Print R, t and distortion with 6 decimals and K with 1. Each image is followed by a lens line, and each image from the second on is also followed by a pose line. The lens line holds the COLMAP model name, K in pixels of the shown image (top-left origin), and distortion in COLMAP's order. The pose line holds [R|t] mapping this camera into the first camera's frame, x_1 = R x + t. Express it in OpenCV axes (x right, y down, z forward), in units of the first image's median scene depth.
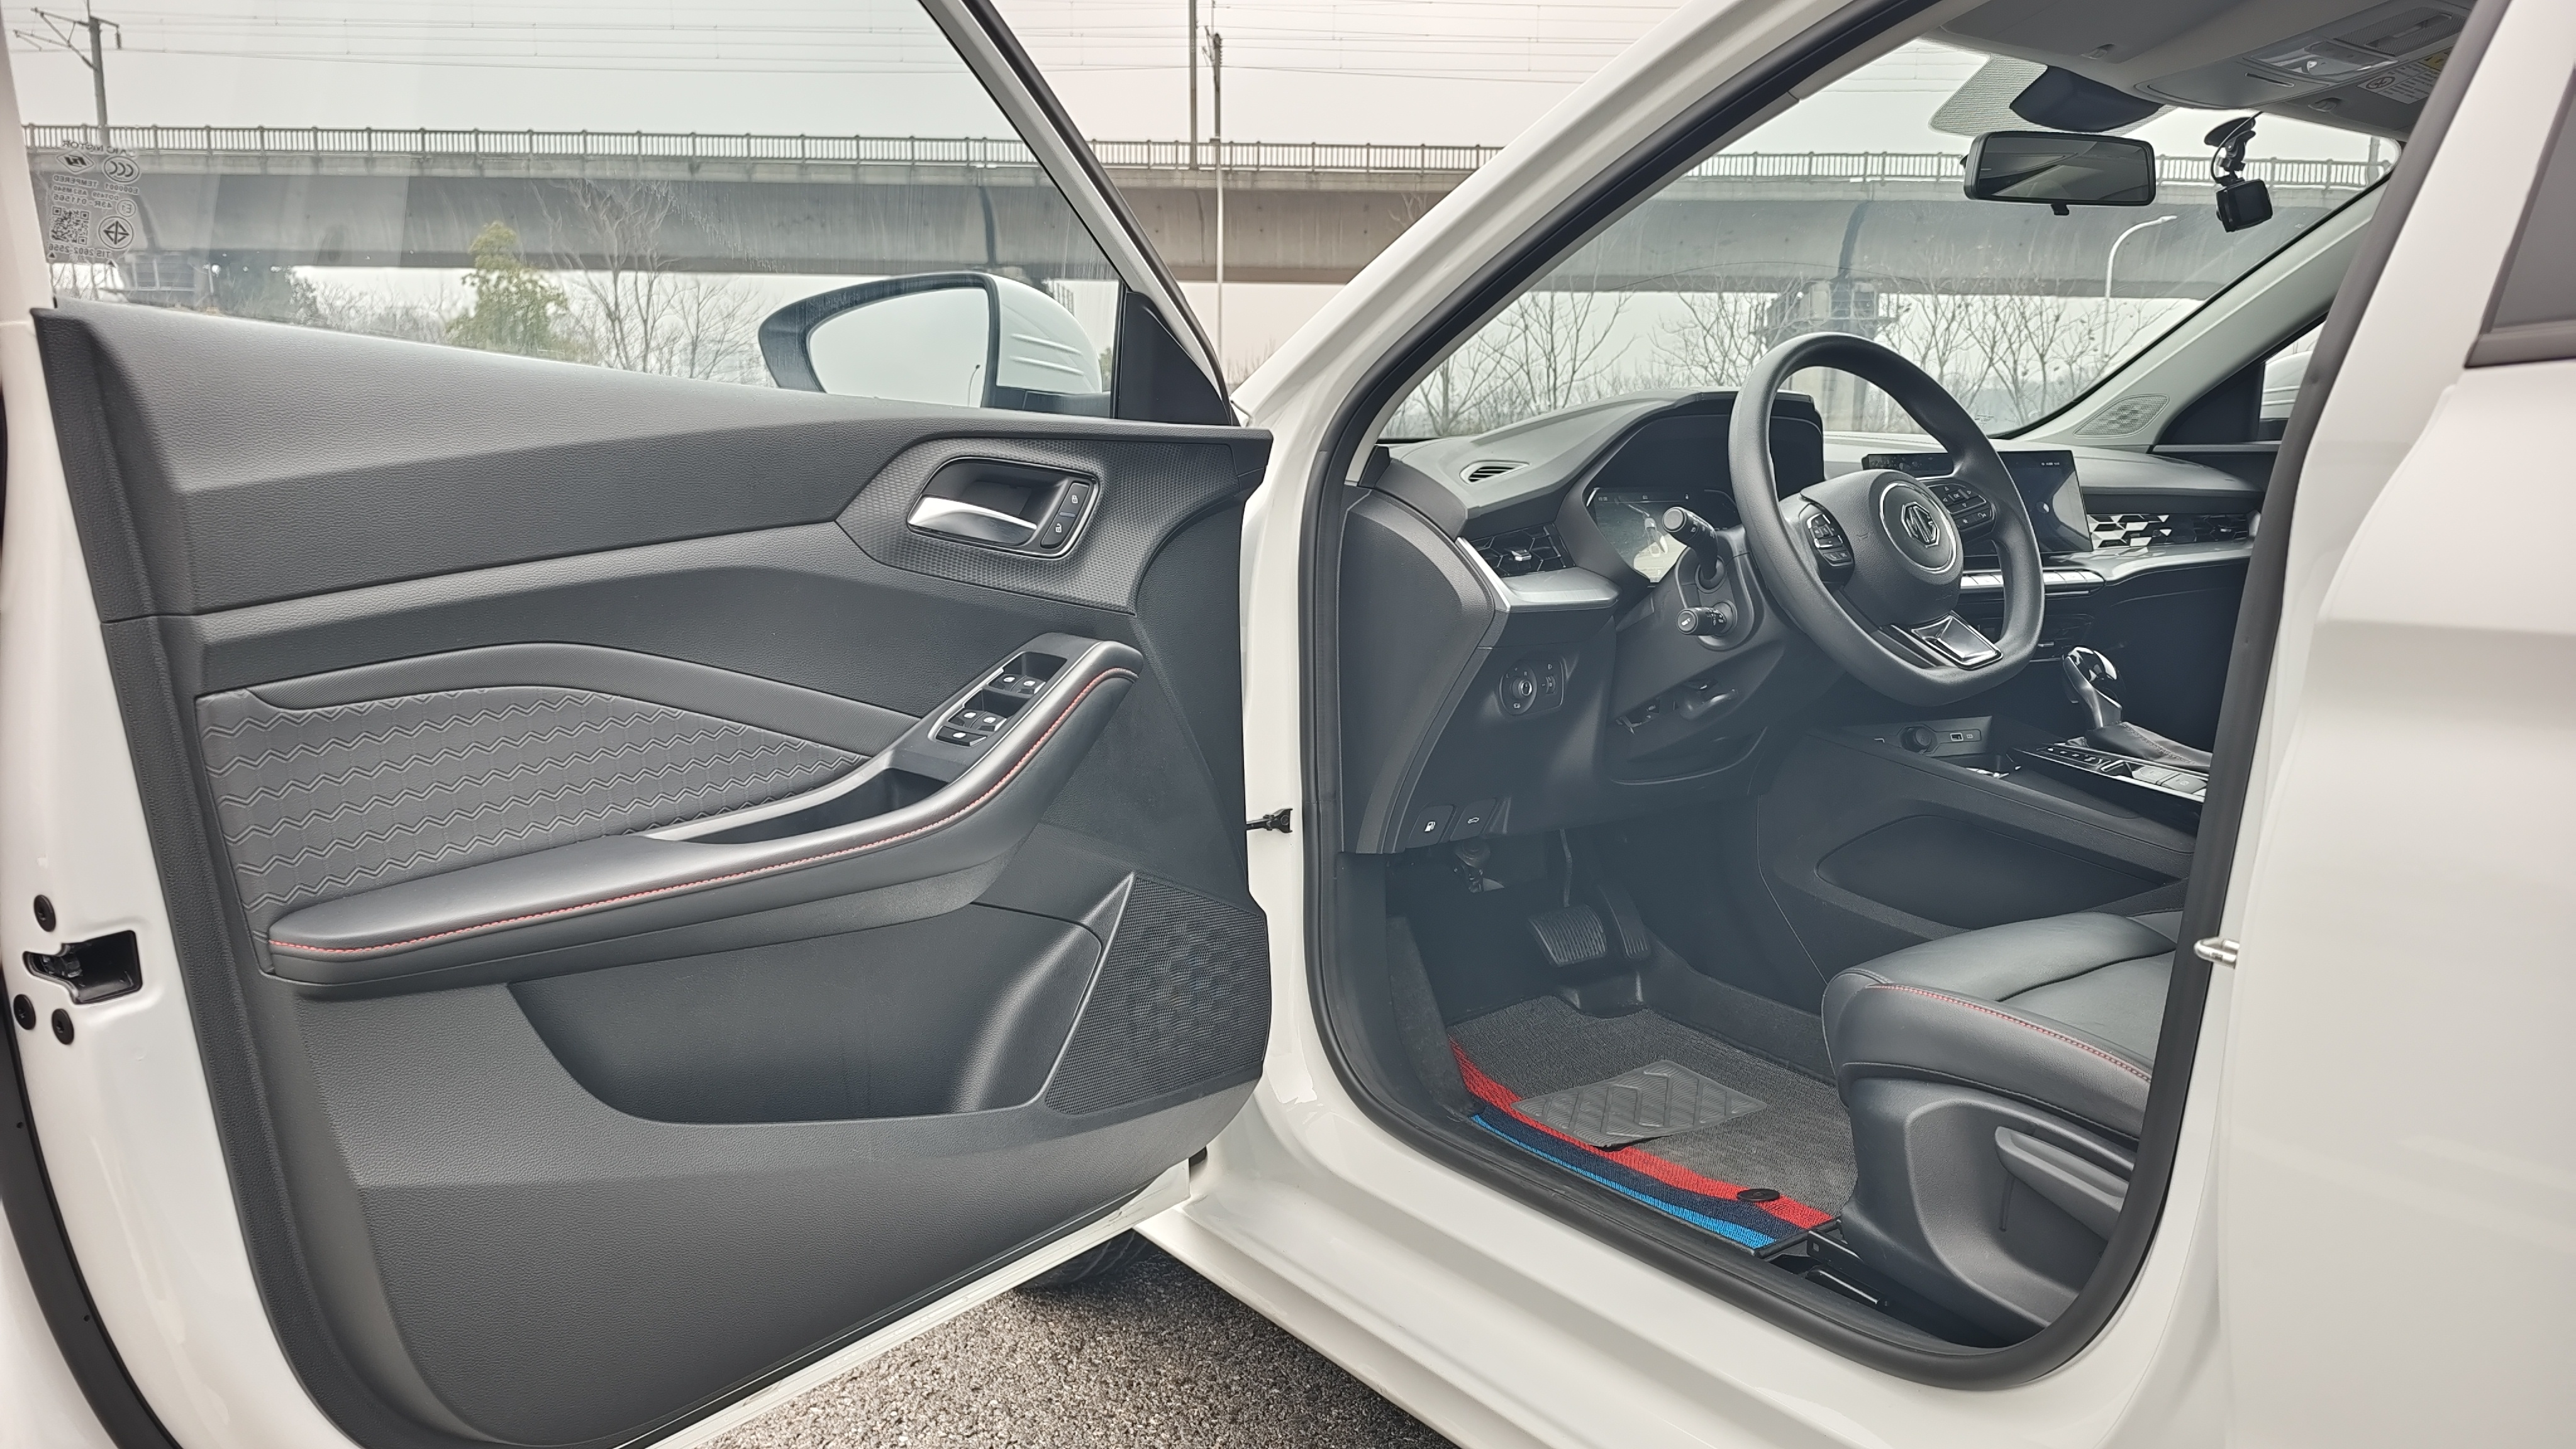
lens RADIAL K [[1690.9, 0, 1251.7], [0, 1690.9, 777.1], [0, 0, 1]] dist [0.062193, -0.115512]
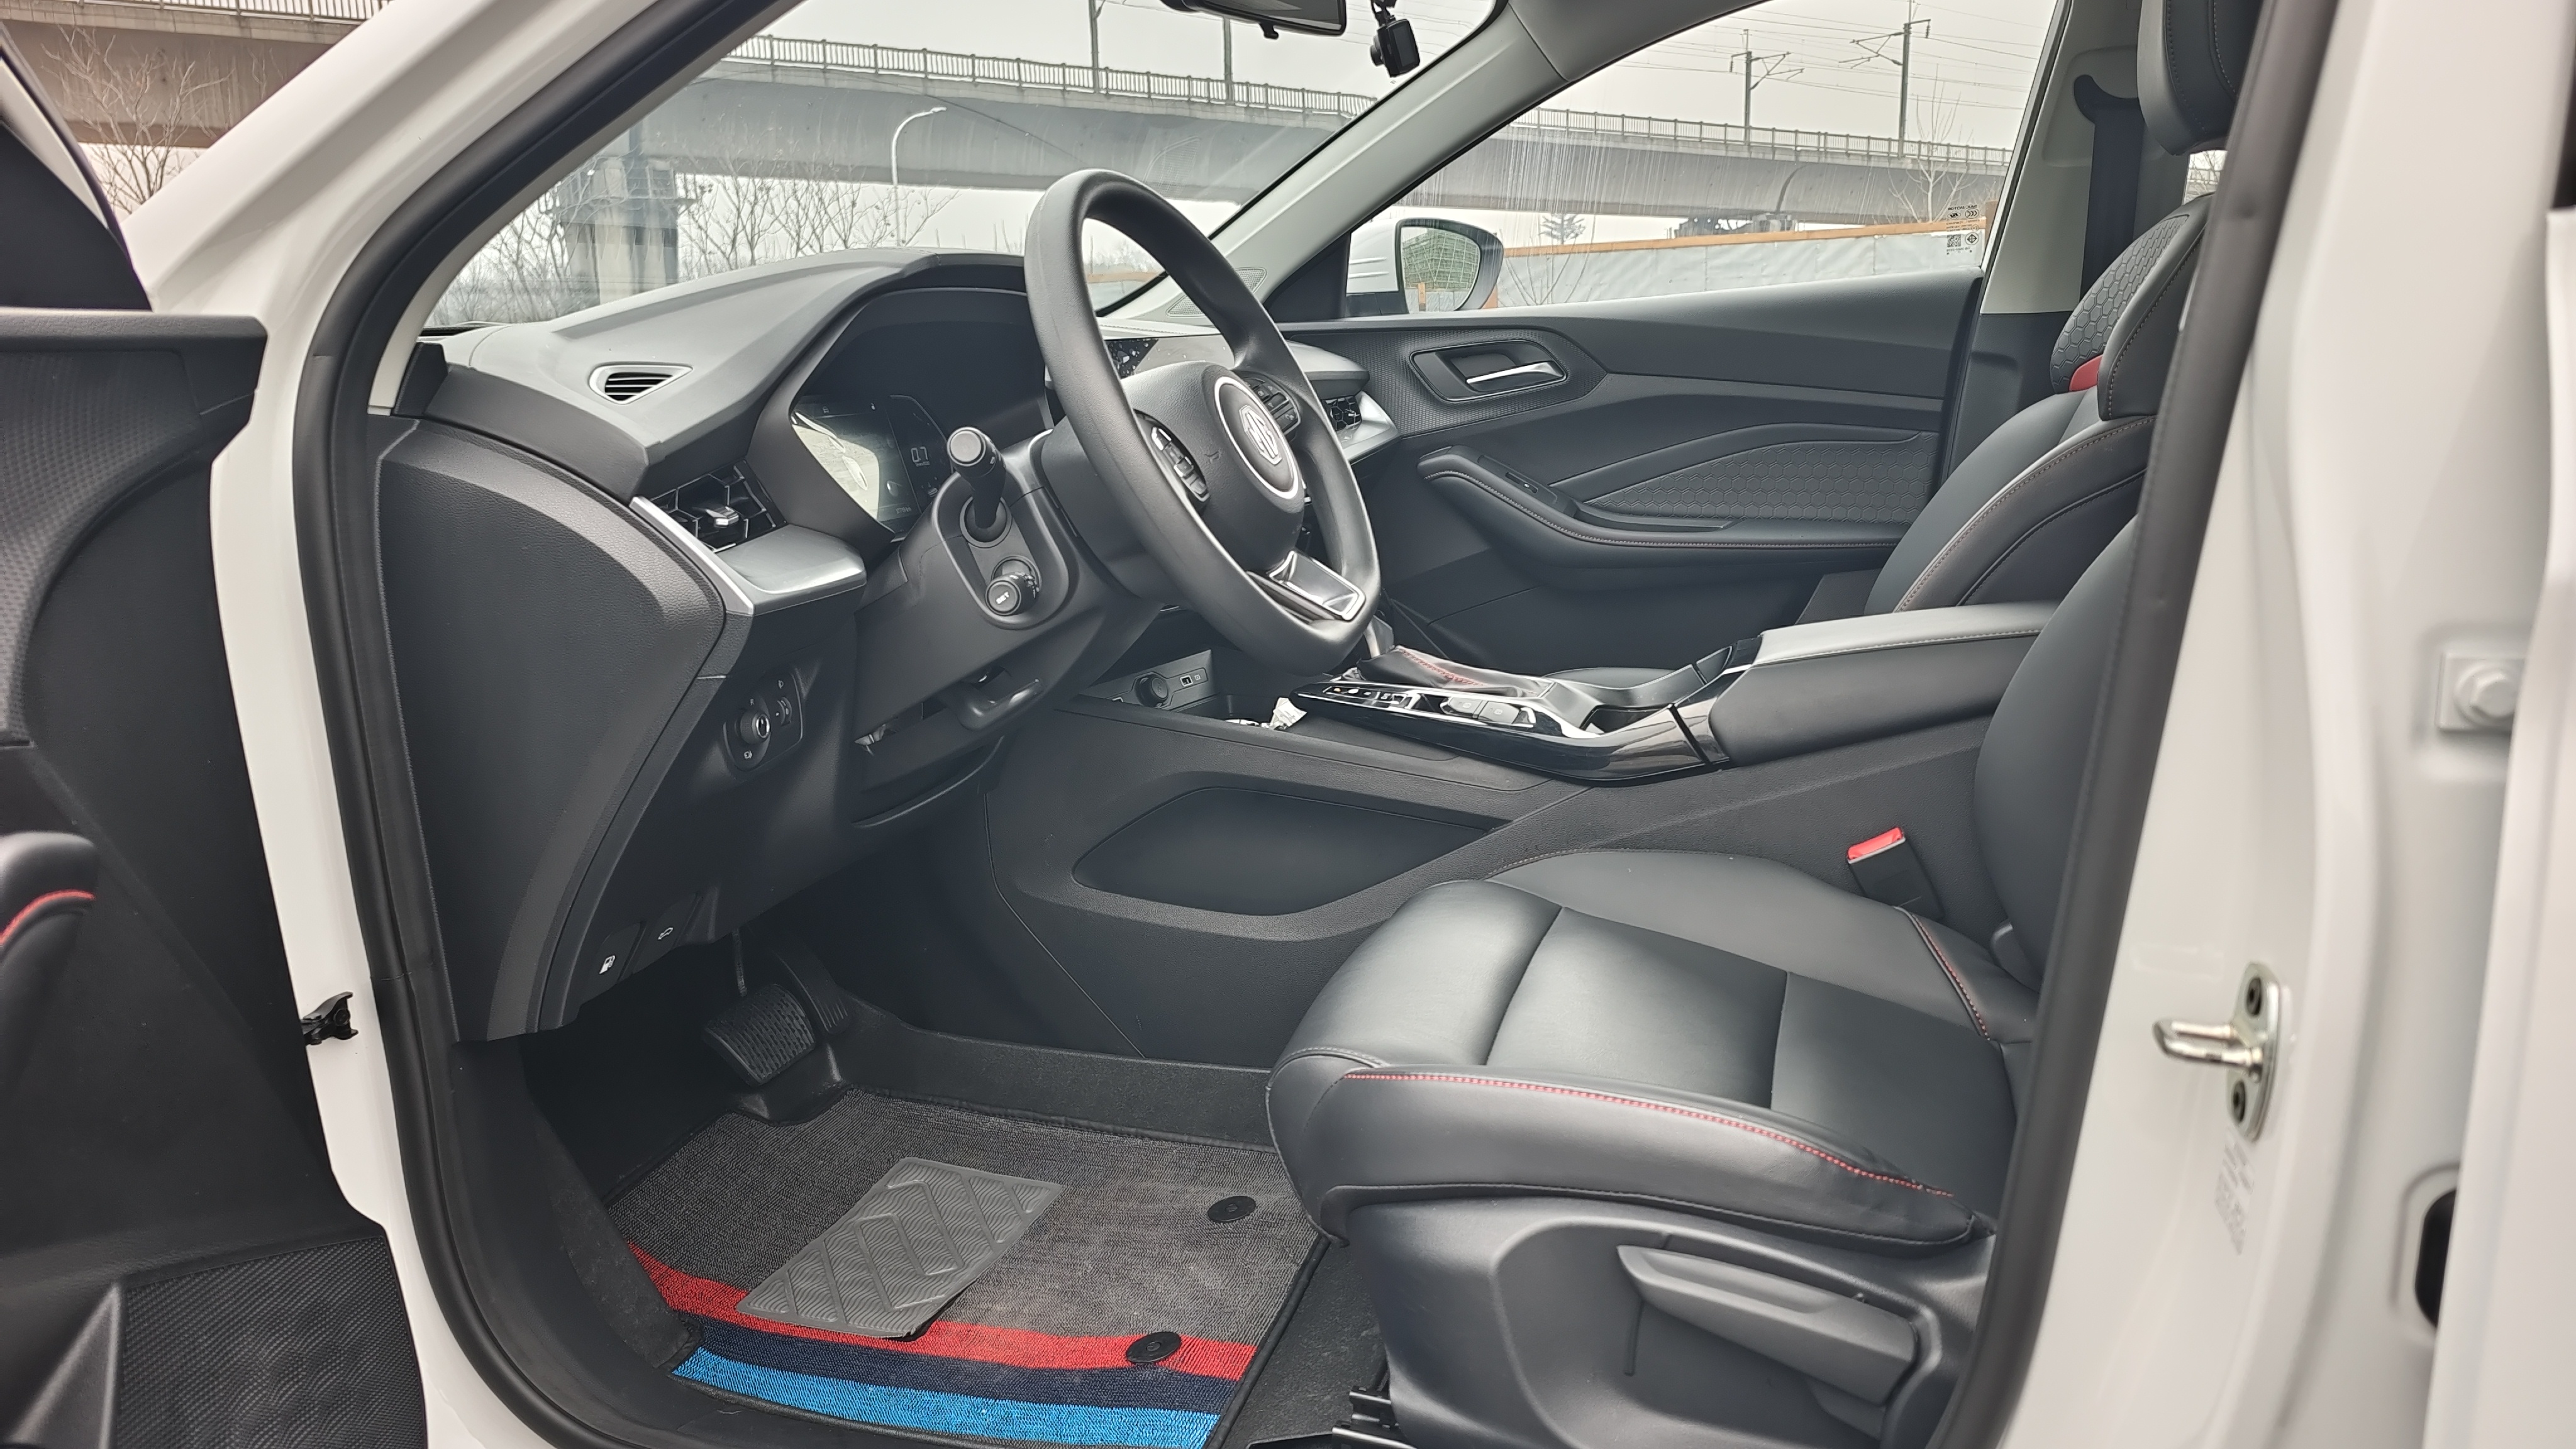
lens RADIAL K [[1724.5, 0, 1299.5], [0, 1724.5, 719.0], [0, 0, 1]] dist [0.064732, -0.081622]
pose [[0.780261, -0.156014, 0.605684, -0.064570], [0.139660, 0.987399, 0.074422, -0.068020], [-0.609662, 0.026521, 0.792217, 0.335617]]
